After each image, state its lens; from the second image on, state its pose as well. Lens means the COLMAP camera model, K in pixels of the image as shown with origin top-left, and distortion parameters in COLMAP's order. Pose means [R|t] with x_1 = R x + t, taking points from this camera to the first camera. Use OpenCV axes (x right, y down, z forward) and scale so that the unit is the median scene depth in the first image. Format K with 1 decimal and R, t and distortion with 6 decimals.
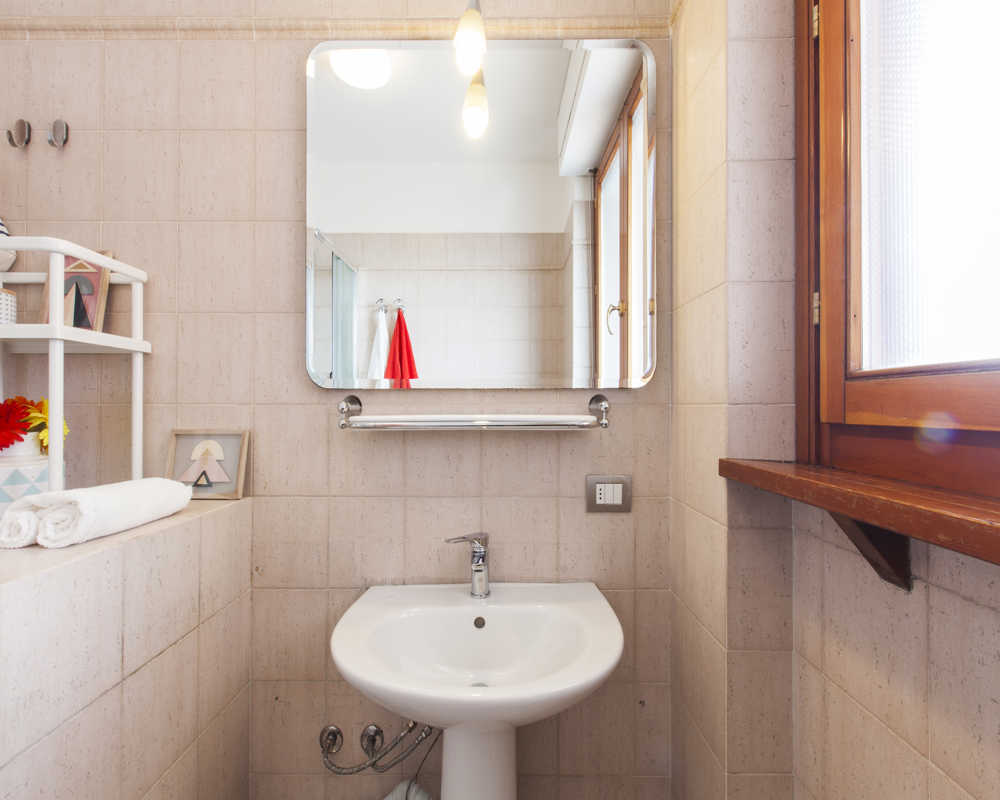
lens RADIAL K [[461.8, 0, 495.2], [0, 461.8, 405.2], [0, 0, 1]] dist [-0.001368, -0.000222]
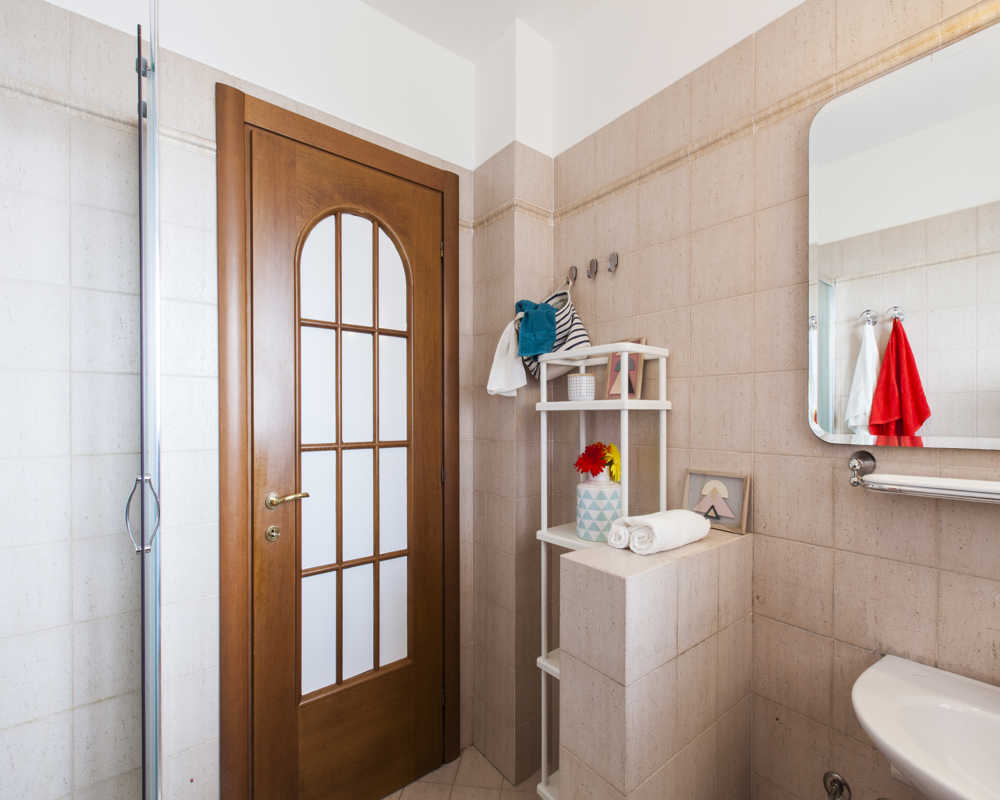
lens RADIAL K [[448.2, 0, 497.2], [0, 448.2, 418.4], [0, 0, 1]] dist [-0.000125, -0.000504]
pose [[0.619183, 0.002519, -0.785242, -0.045858], [0.006150, 0.999949, 0.008058, -0.102307], [0.785222, -0.009819, 0.619136, -0.191443]]
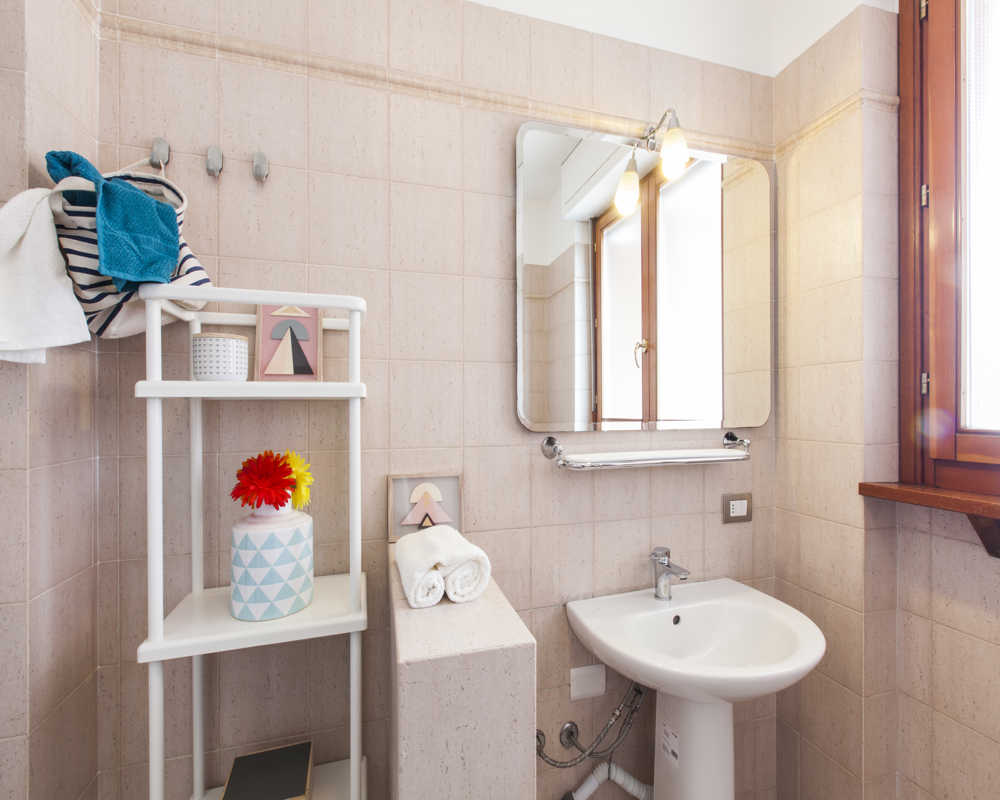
lens RADIAL K [[451.0, 0, 498.5], [0, 451.0, 409.6], [0, 0, 1]] dist [-0.001294, -0.000111]
pose [[0.960013, -0.007223, 0.279862, -0.751424], [0.005271, 0.999956, 0.007728, -0.098431], [-0.279906, -0.005944, 0.960009, -0.028036]]
